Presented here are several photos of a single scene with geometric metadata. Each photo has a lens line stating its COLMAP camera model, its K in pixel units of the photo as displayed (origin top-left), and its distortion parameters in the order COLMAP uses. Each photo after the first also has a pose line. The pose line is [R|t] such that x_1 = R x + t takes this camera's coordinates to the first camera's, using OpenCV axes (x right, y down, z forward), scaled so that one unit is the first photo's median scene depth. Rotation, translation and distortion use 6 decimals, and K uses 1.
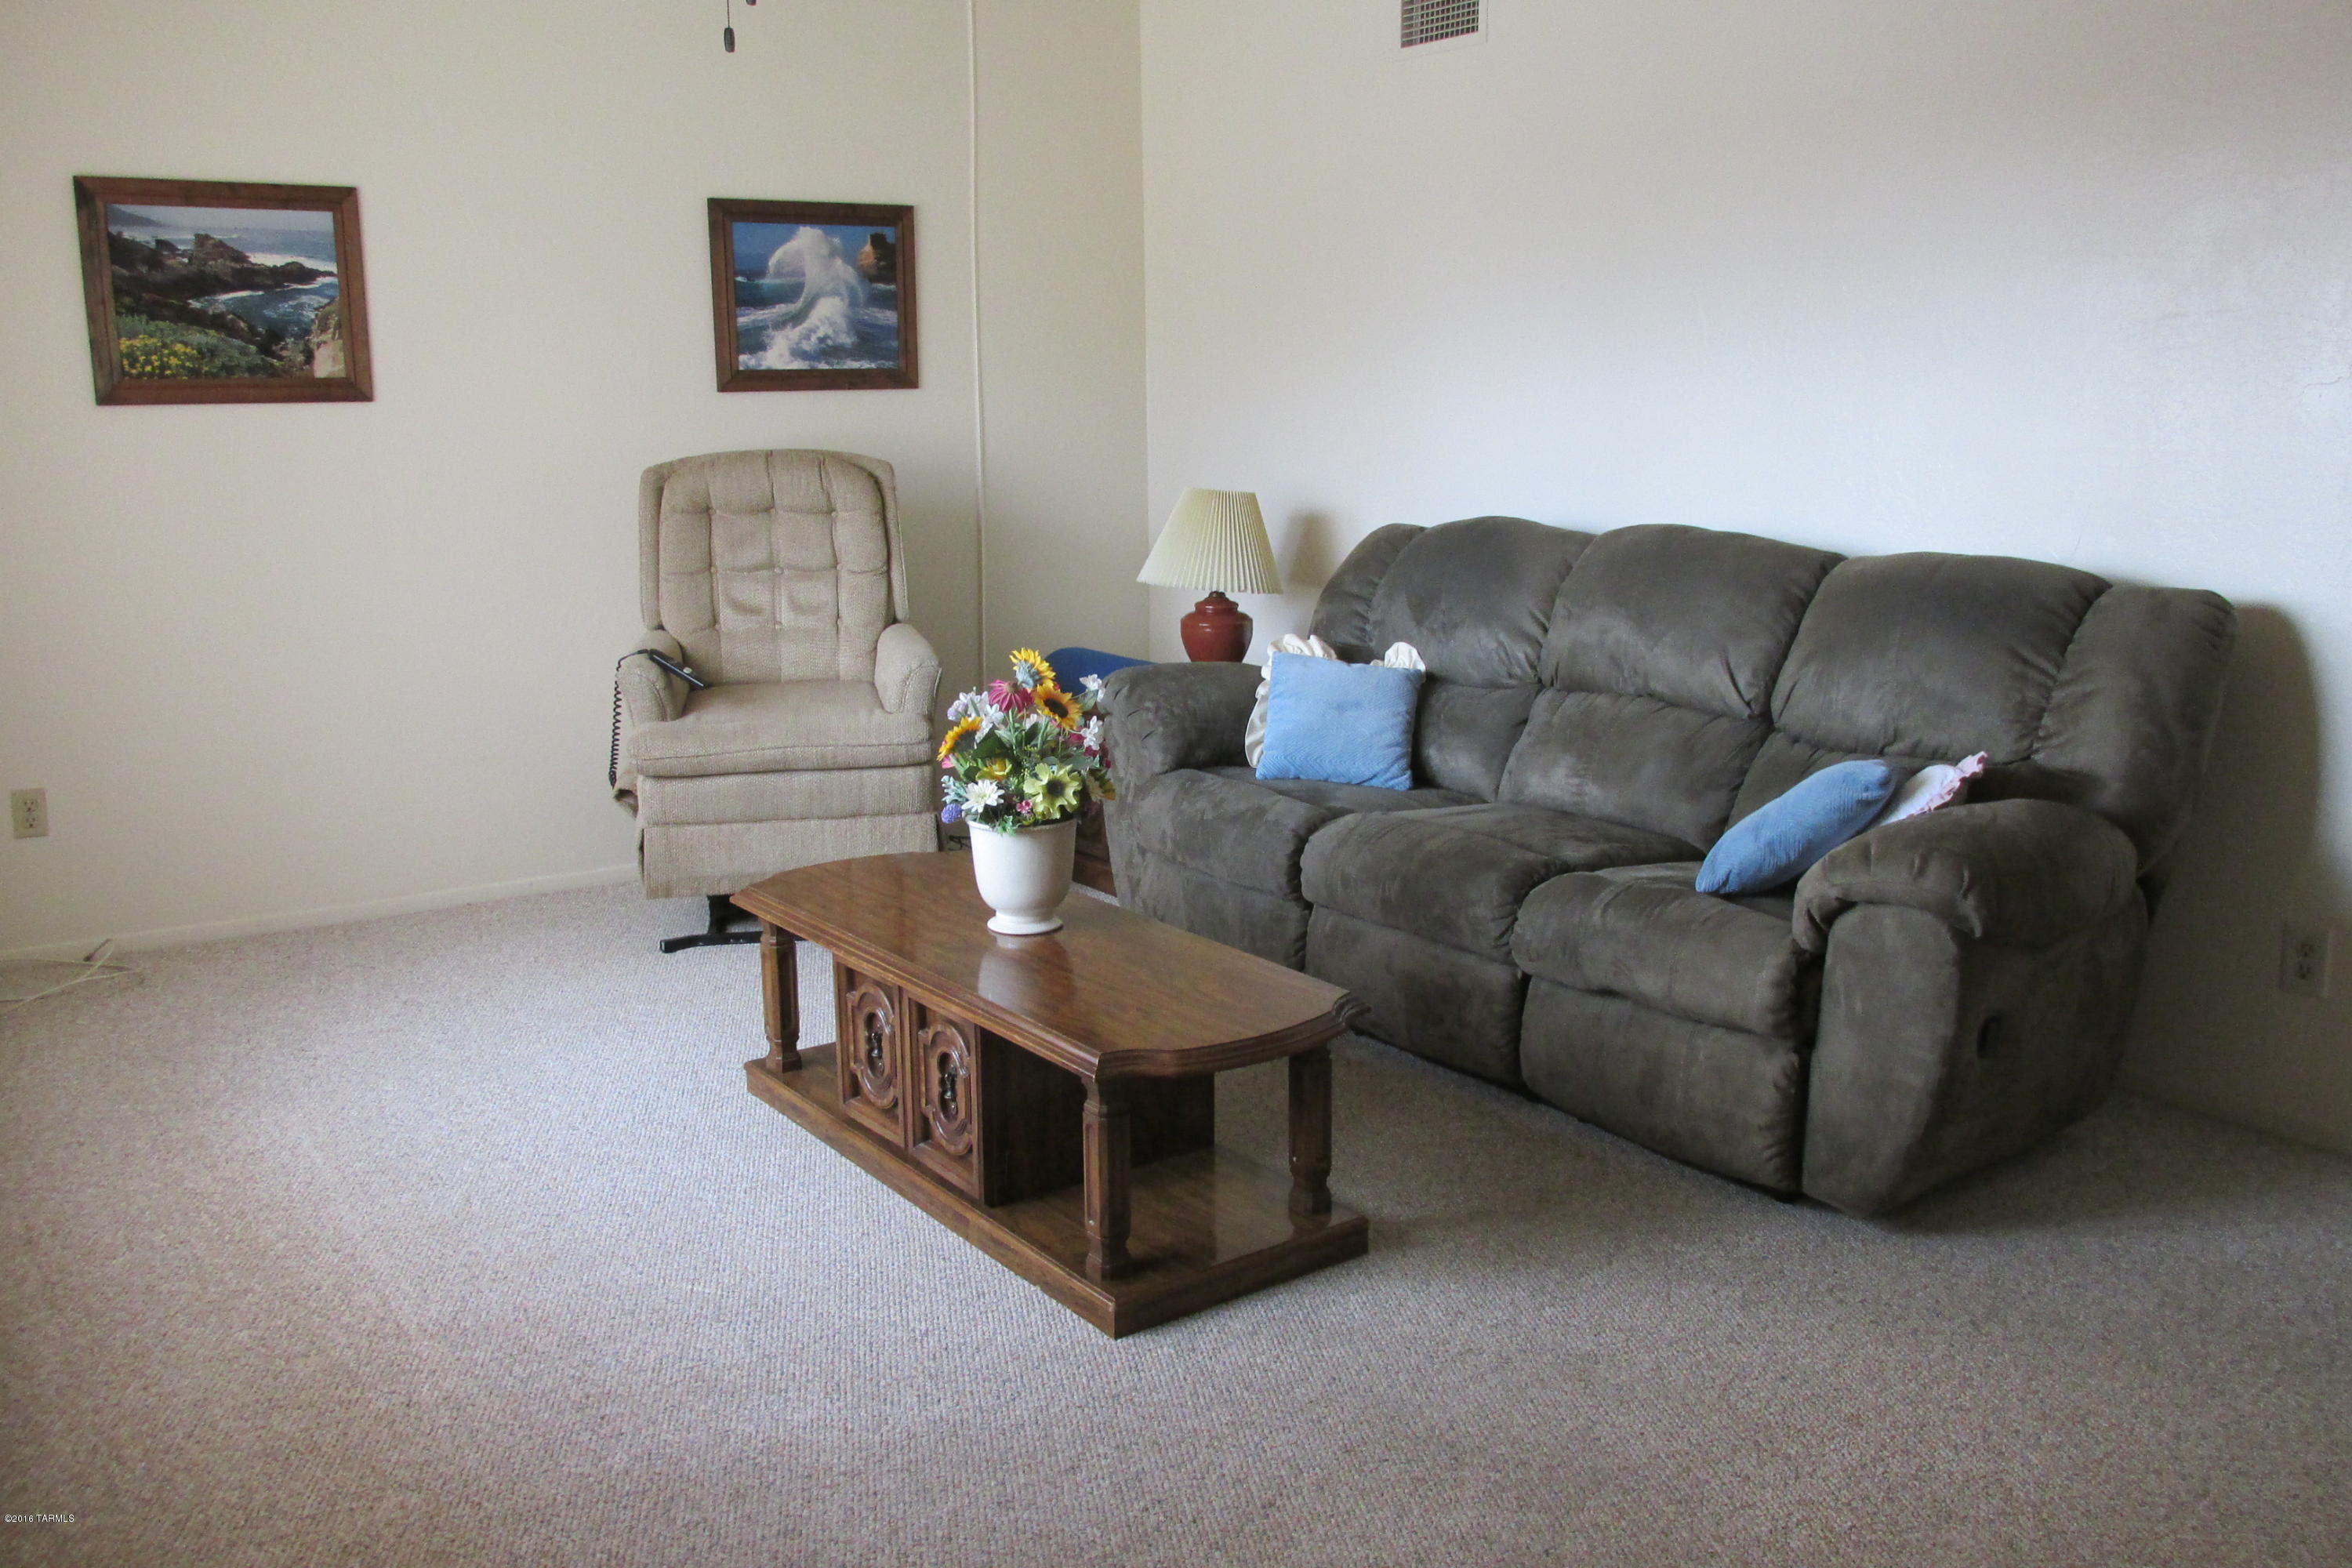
lens RADIAL K [[1990.5, 0, 1182.4], [0, 1990.5, 766.5], [0, 0, 1]] dist [-0.019101, 0.006926]
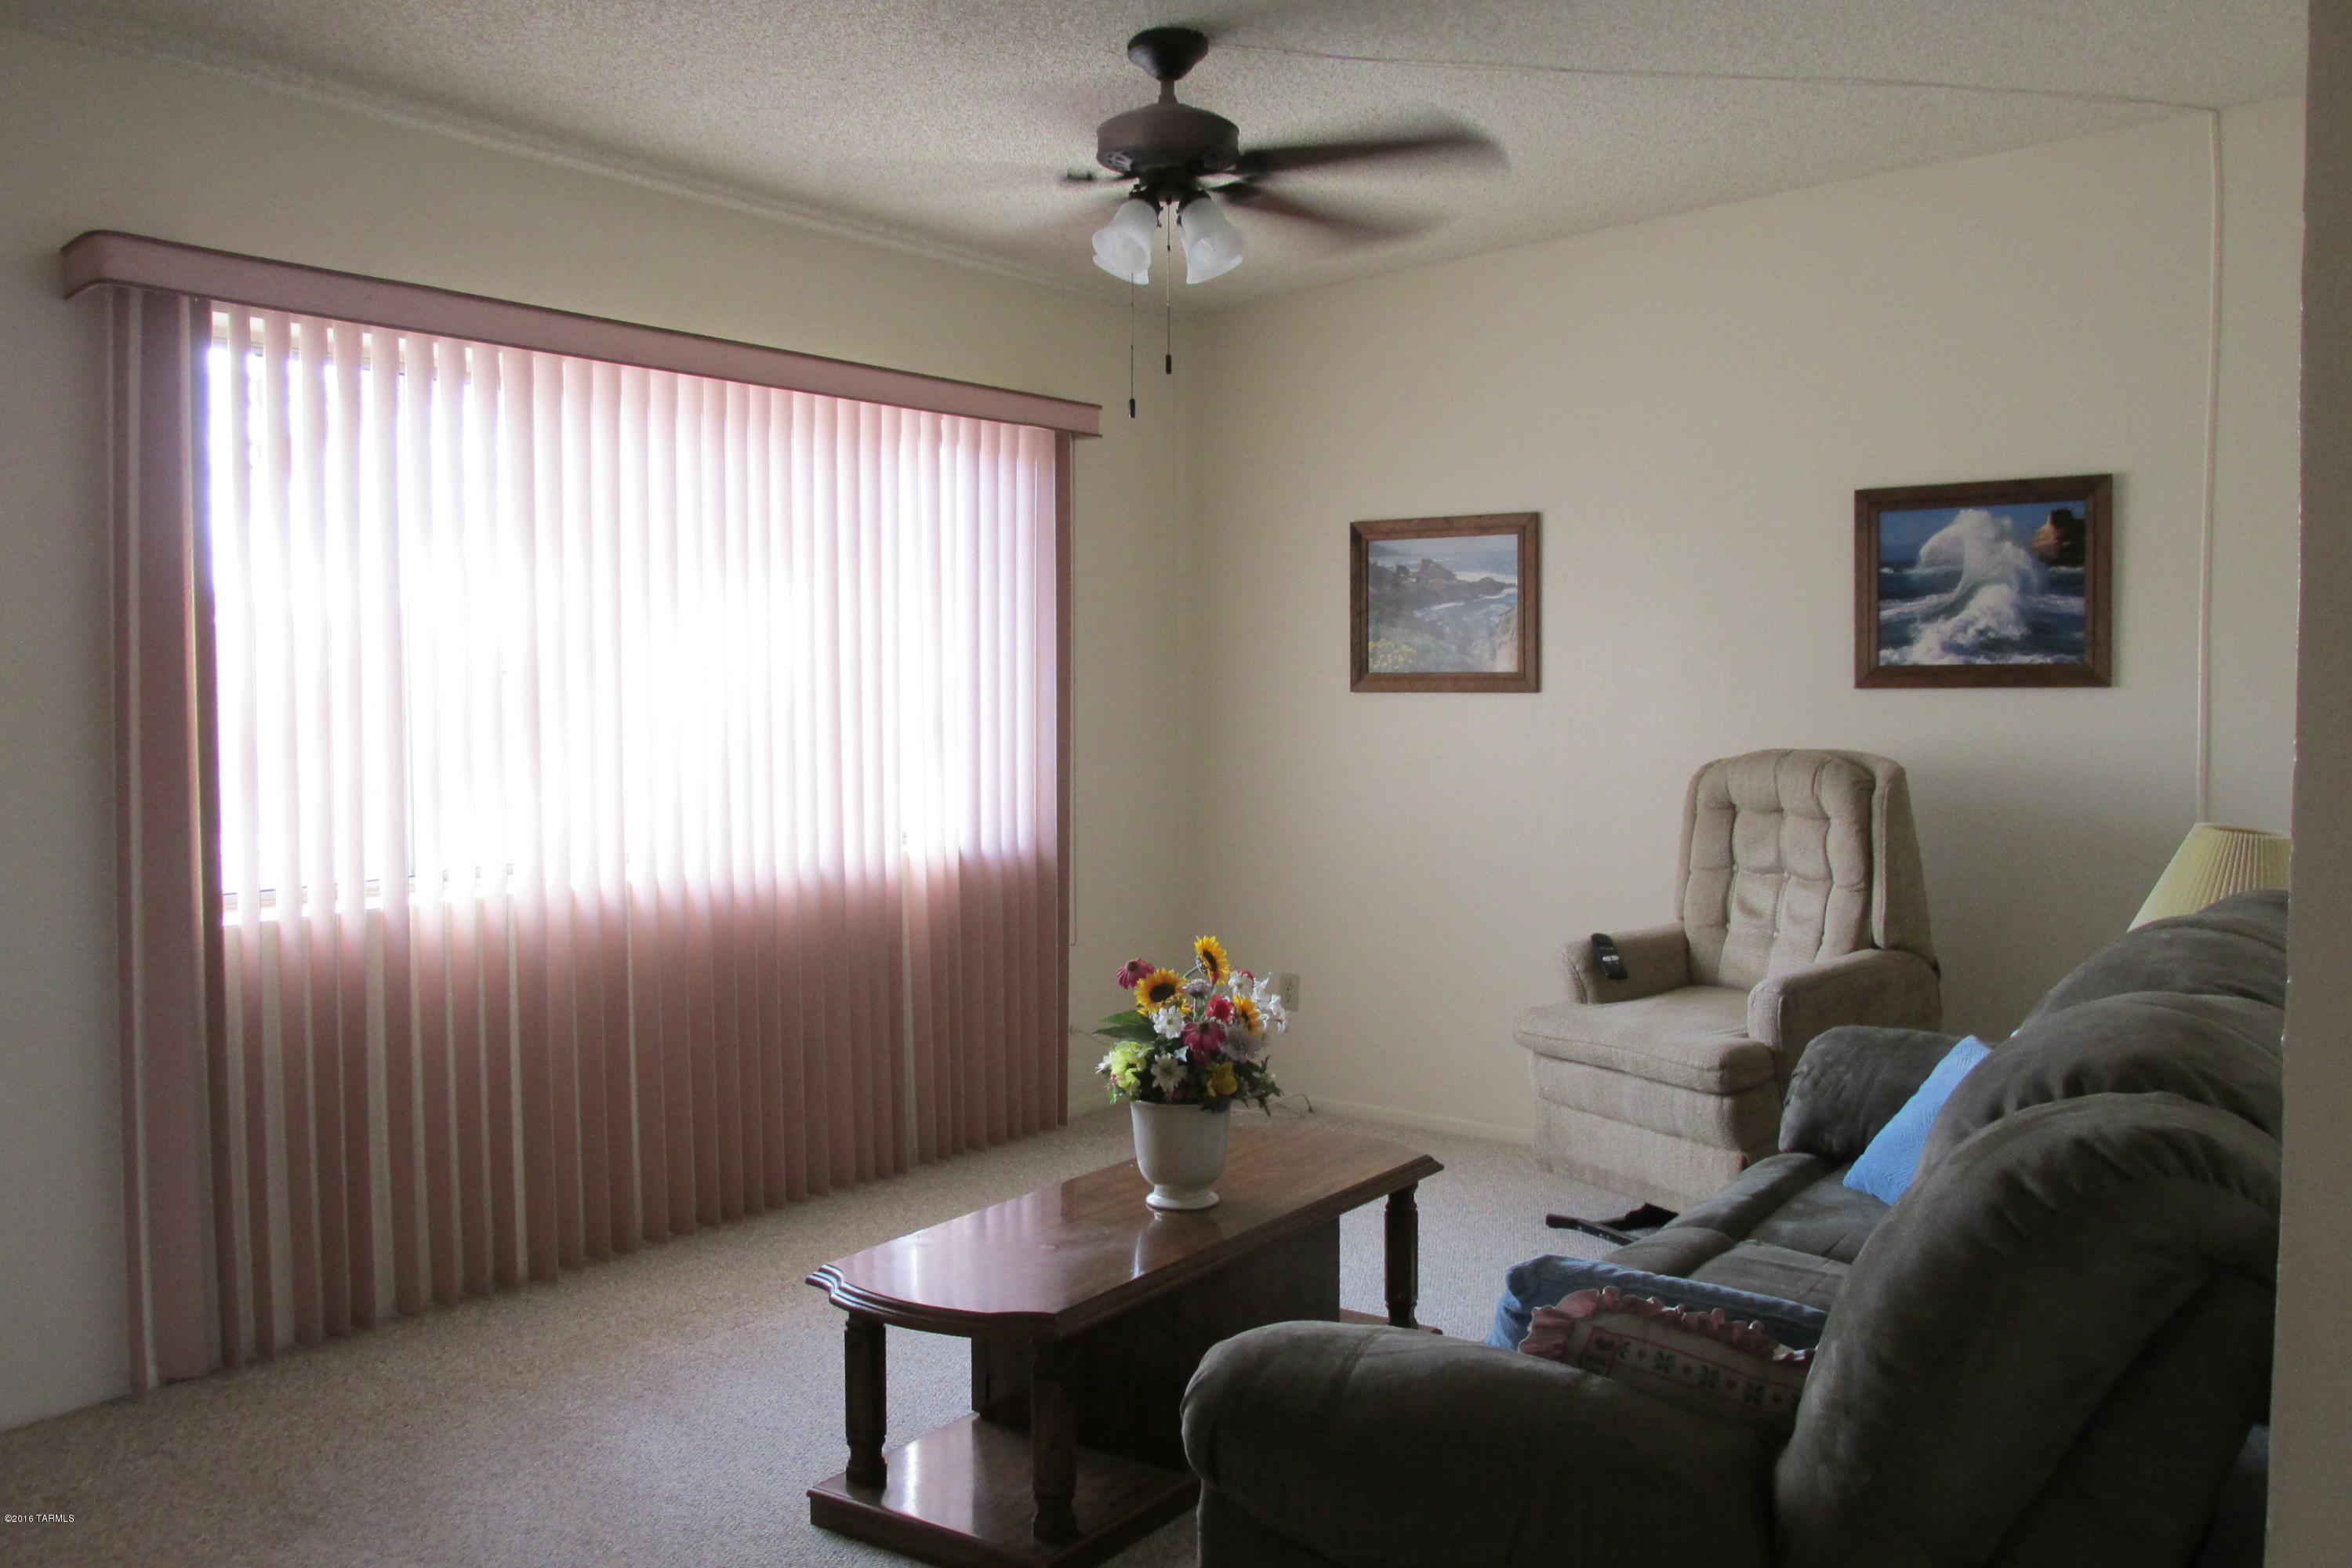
lens RADIAL K [[1990.5, 0, 1182.4], [0, 1990.5, 766.5], [0, 0, 1]] dist [-0.019101, 0.006926]
pose [[0.324055, 0.050585, -0.944685, 0.560144], [-0.178441, 0.983914, -0.008525, -0.085807], [0.929057, 0.171333, 0.327869, 0.394431]]
